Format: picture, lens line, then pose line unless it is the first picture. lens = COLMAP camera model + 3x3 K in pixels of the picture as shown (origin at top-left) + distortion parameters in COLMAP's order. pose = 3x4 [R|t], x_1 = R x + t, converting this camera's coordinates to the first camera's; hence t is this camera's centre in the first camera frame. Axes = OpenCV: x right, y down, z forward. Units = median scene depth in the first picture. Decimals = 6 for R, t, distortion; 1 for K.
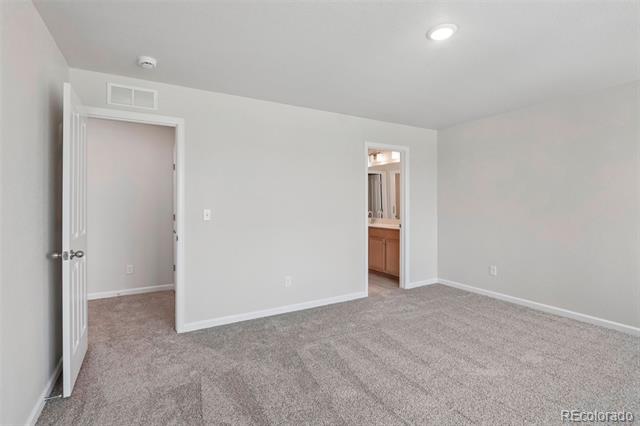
lens RADIAL K [[301.6, 0, 317.1], [0, 301.6, 206.9], [0, 0, 1]] dist [-0.001833, -0.000213]
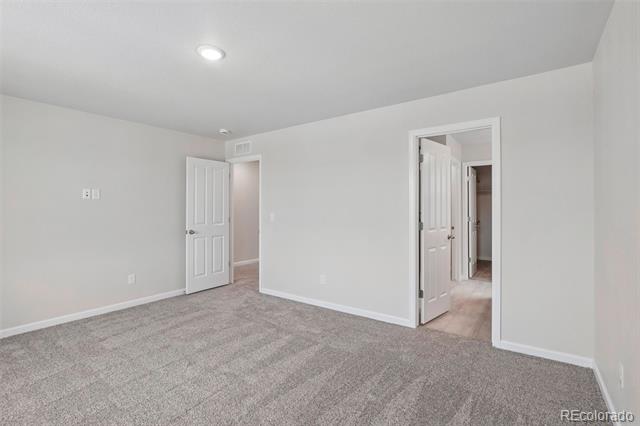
lens RADIAL K [[301.6, 0, 317.1], [0, 301.6, 206.9], [0, 0, 1]] dist [-0.001833, -0.000213]
pose [[0.411379, -0.006050, -0.911444, 1.106693], [-0.010090, 0.999886, -0.011191, -0.007436], [0.911408, 0.013800, 0.411271, 0.638034]]
